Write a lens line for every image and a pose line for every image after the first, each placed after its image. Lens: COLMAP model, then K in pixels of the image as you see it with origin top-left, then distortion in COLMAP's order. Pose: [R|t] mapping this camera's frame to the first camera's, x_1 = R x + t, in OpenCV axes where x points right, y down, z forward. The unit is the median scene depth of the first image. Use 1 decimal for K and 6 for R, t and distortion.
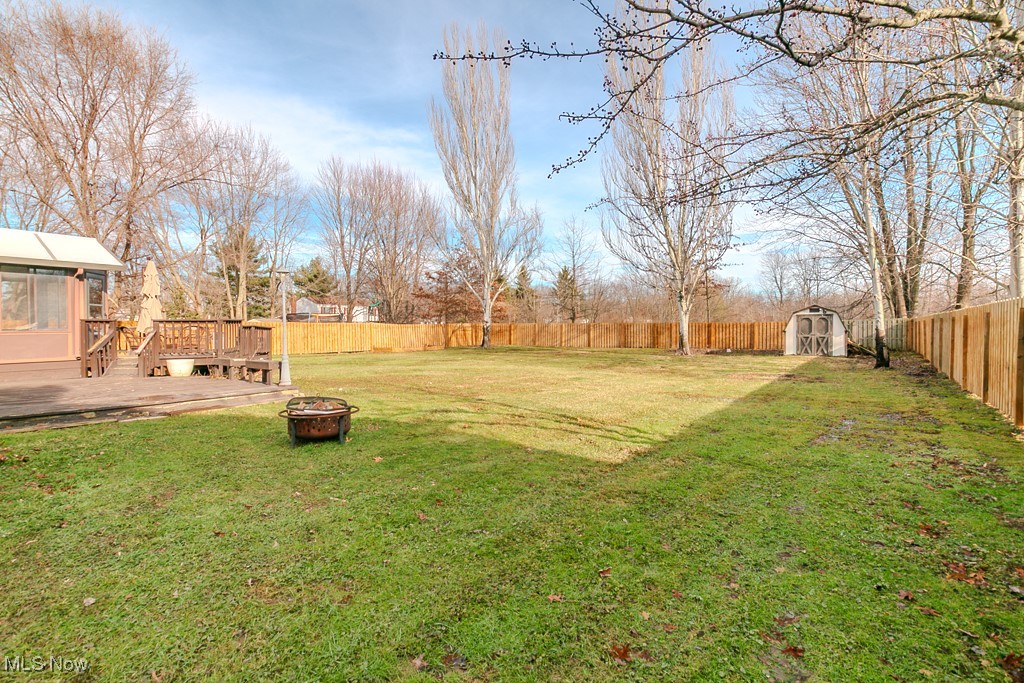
lens RADIAL K [[482.0, 0, 511.8], [0, 482.0, 335.2], [0, 0, 1]] dist [0.002943, 0.000452]
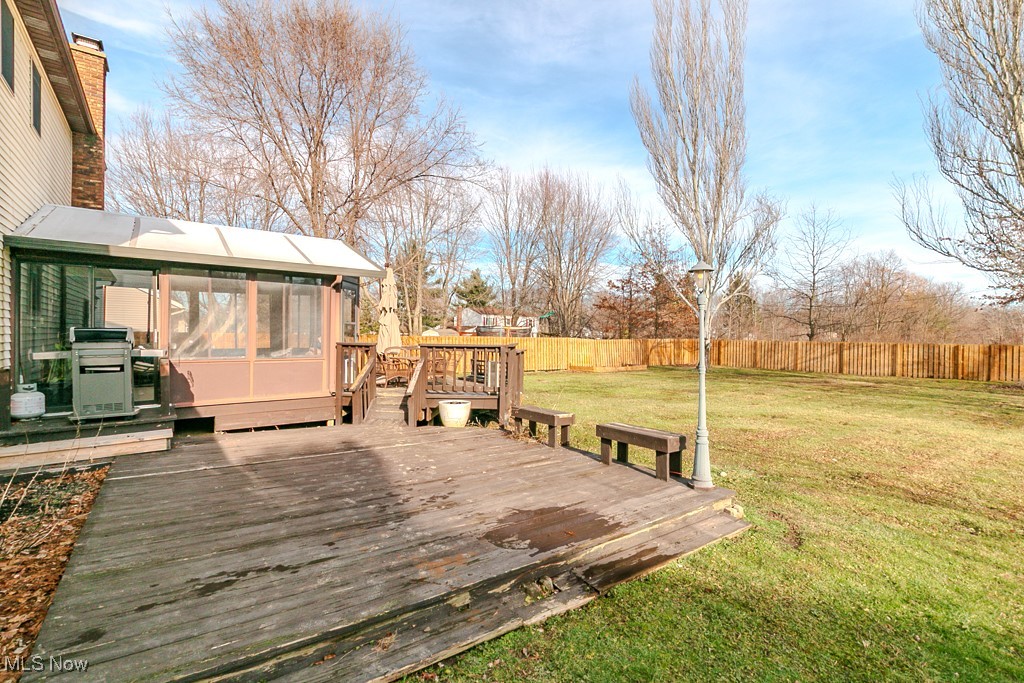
lens RADIAL K [[482.0, 0, 512.3], [0, 482.0, 342.5], [0, 0, 1]] dist [0.002943, 0.000452]
pose [[0.960676, 0.017175, -0.277141, -0.235924], [-0.018698, 0.999821, -0.002852, -0.020487], [0.277042, 0.007921, 0.960825, 0.197780]]
